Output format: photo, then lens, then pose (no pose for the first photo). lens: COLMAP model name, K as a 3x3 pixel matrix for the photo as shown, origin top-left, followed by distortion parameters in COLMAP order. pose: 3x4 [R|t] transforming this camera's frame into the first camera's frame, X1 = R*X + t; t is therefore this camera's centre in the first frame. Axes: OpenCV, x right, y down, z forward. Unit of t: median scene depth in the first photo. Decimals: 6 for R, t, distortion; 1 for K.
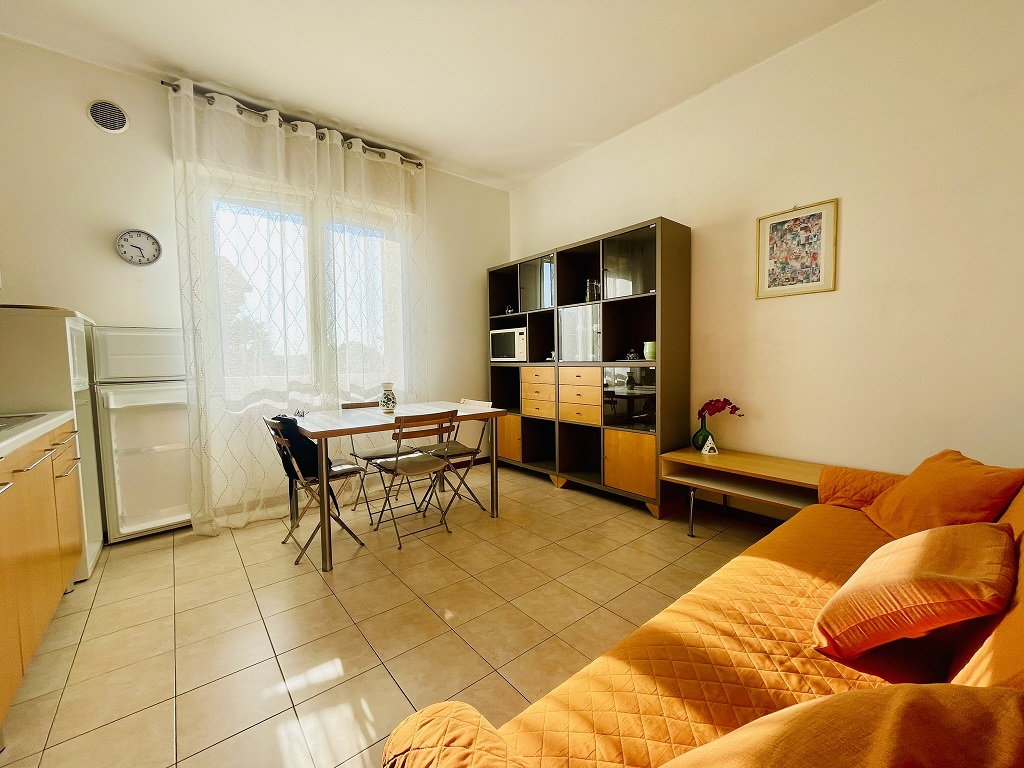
lens RADIAL K [[416.0, 0, 511.3], [0, 416.0, 383.0], [0, 0, 1]] dist [-0.003219, 0.000073]
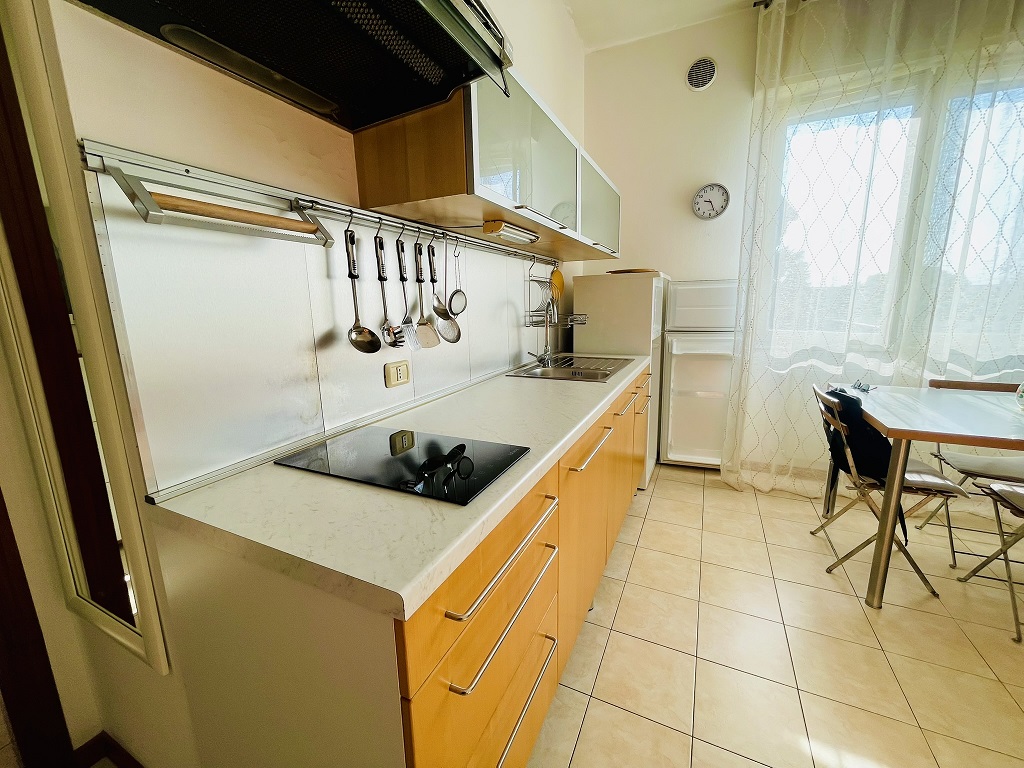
lens RADIAL K [[416.0, 0, 511.2], [0, 416.0, 383.0], [0, 0, 1]] dist [-0.003219, 0.000073]
pose [[0.428519, 0.180602, -0.885299, -0.109804], [-0.037366, 0.982523, 0.182349, -0.051118], [0.902760, -0.045060, 0.427778, 0.084852]]
